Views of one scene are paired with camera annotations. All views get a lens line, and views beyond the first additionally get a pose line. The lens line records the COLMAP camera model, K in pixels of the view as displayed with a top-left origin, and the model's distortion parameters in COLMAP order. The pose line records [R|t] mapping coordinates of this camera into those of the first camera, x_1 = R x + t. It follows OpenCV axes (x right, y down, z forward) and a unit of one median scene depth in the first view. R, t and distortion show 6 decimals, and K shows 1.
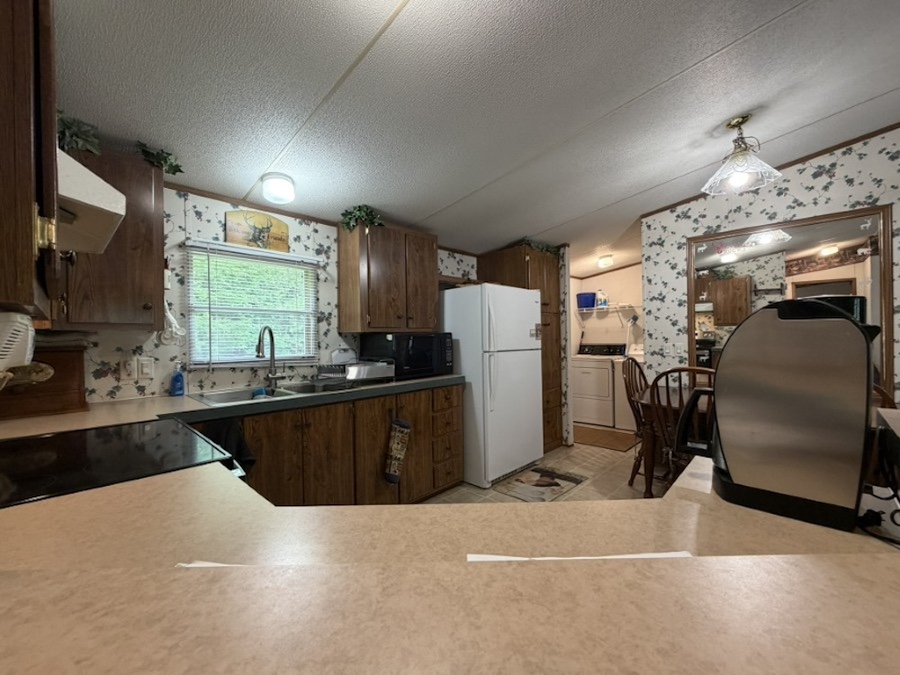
lens RADIAL K [[362.5, 0, 450.0], [0, 362.5, 337.5], [0, 0, 1]] dist [0.001482, 0.000131]
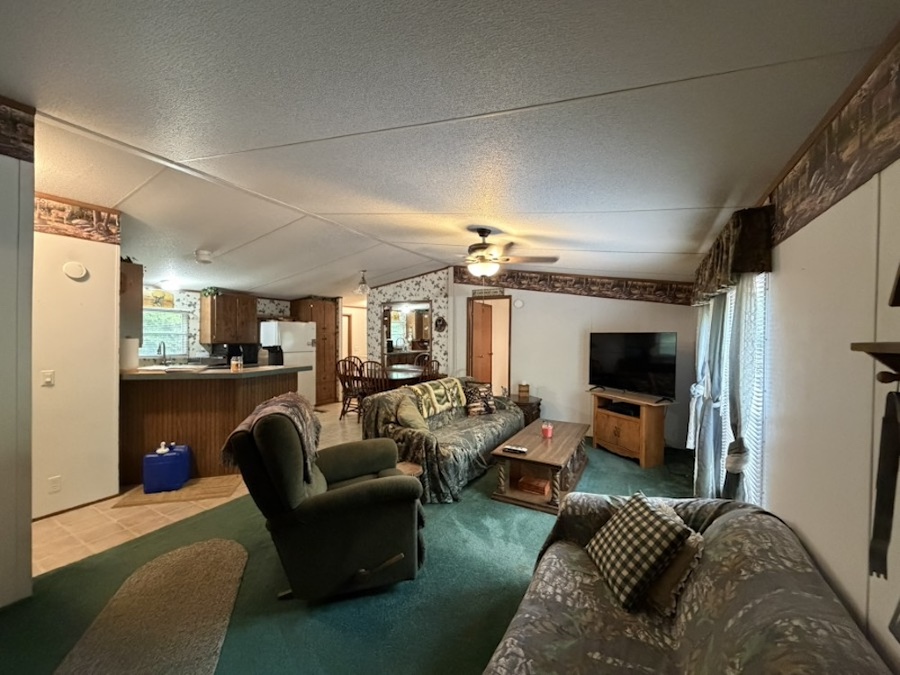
lens RADIAL K [[362.5, 0, 450.0], [0, 362.5, 337.5], [0, 0, 1]] dist [0.001482, 0.000131]
pose [[0.968194, 0.021013, 0.249315, 0.495972], [-0.021477, 0.999769, -0.000860, -0.064239], [-0.249276, -0.004522, 0.968422, -1.213596]]
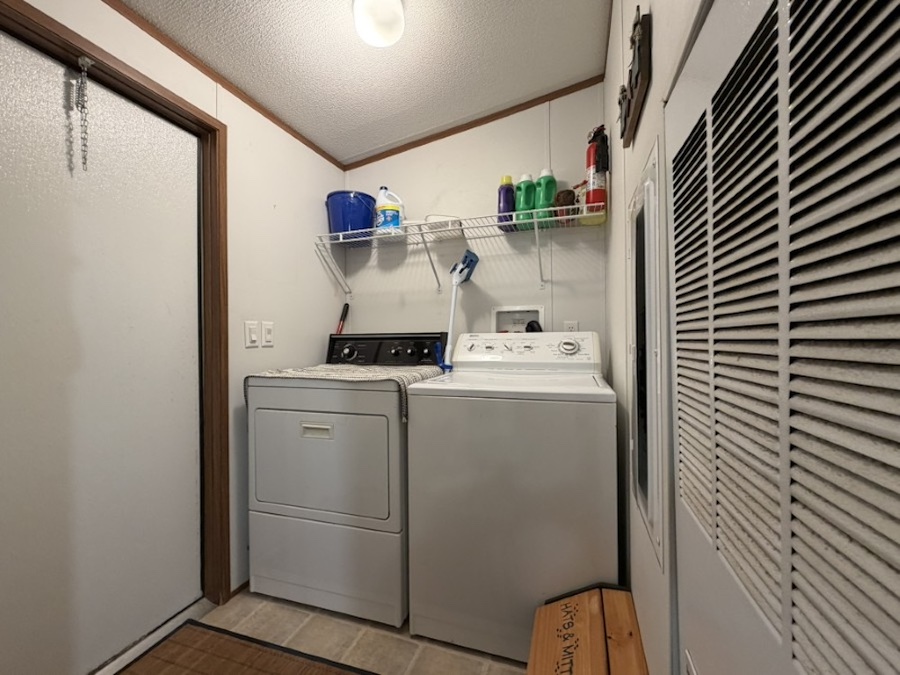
lens RADIAL K [[374.7, 0, 450.0], [0, 374.7, 337.5], [0, 0, 1]] dist [-0.000124, 0.000121]
pose [[0.900229, 0.011067, 0.435277, 0.362908], [-0.005532, 0.999887, -0.013981, 0.031140], [-0.435383, 0.010178, 0.900188, 0.738384]]
